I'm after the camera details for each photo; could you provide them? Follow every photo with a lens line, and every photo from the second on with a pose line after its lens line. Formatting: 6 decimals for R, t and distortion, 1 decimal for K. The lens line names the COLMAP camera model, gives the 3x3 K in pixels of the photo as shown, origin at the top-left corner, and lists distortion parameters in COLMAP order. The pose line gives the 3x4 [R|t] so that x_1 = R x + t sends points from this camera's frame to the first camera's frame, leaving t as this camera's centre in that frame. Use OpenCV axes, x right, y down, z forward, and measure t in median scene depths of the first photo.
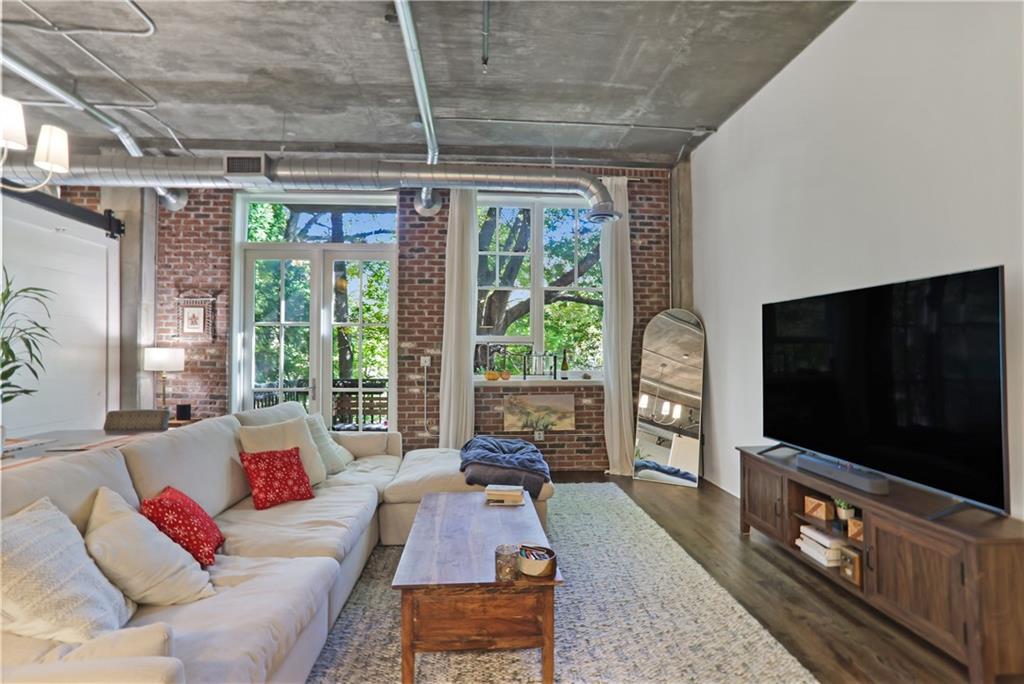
lens RADIAL K [[498.5, 0, 525.8], [0, 498.5, 342.5], [0, 0, 1]] dist [-0.043332, 0.017330]
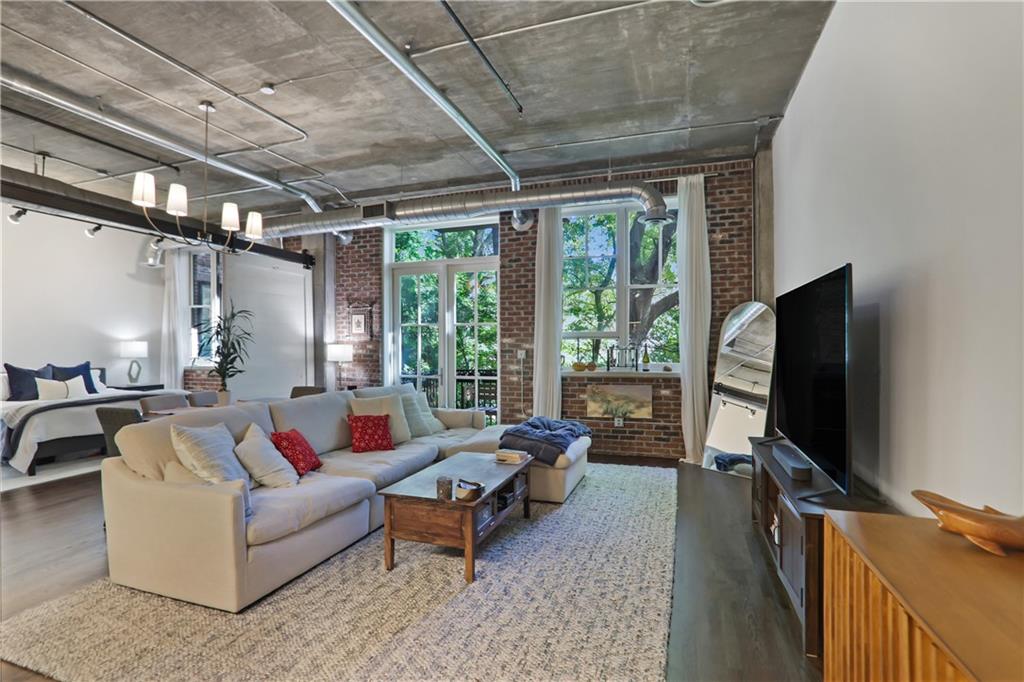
lens RADIAL K [[498.5, 0, 512.6], [0, 498.5, 343.4], [0, 0, 1]] dist [-0.043332, 0.017330]
pose [[0.918105, -0.007653, -0.396263, 0.246653], [0.013334, 0.999844, 0.011585, -0.002168], [0.396113, -0.015920, 0.918064, -0.094304]]
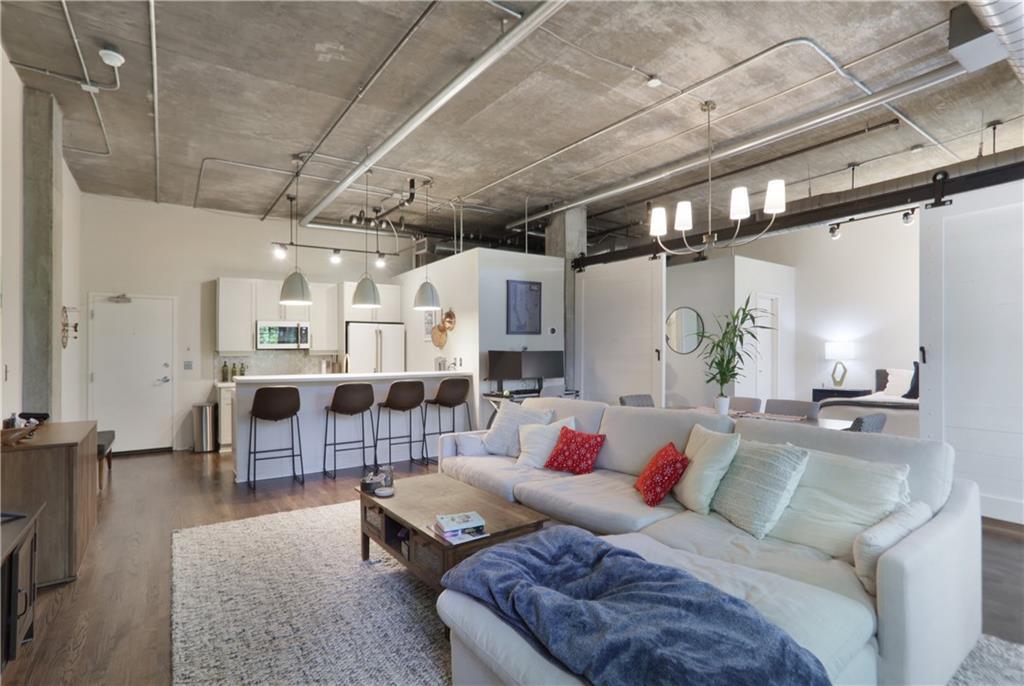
lens RADIAL K [[498.5, 0, 508.9], [0, 498.5, 345.5], [0, 0, 1]] dist [-0.043332, 0.017330]
pose [[-0.859390, 0.001239, -0.511319, 0.159261], [0.018300, 0.999431, -0.028335, 0.016532], [0.510993, -0.033708, -0.858924, 0.946820]]
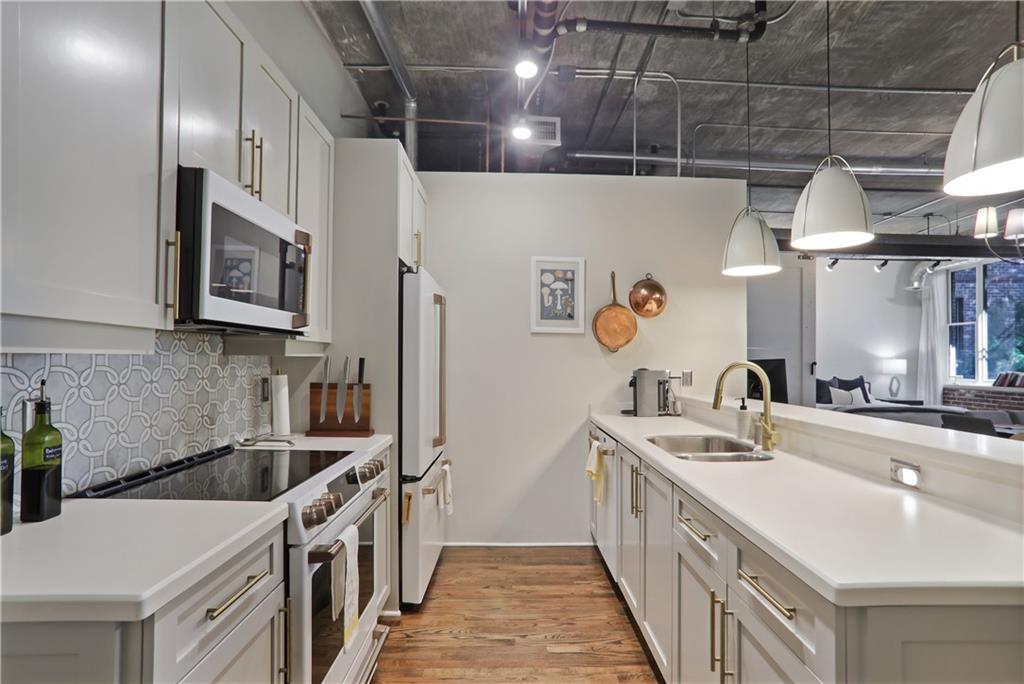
lens RADIAL K [[498.5, 0, 520.4], [0, 498.5, 346.6], [0, 0, 1]] dist [-0.043332, 0.017330]
pose [[-0.056316, -0.030120, -0.997959, 0.289818], [0.002719, 0.999537, -0.030321, -0.003296], [0.998409, -0.004421, -0.056208, -0.335901]]
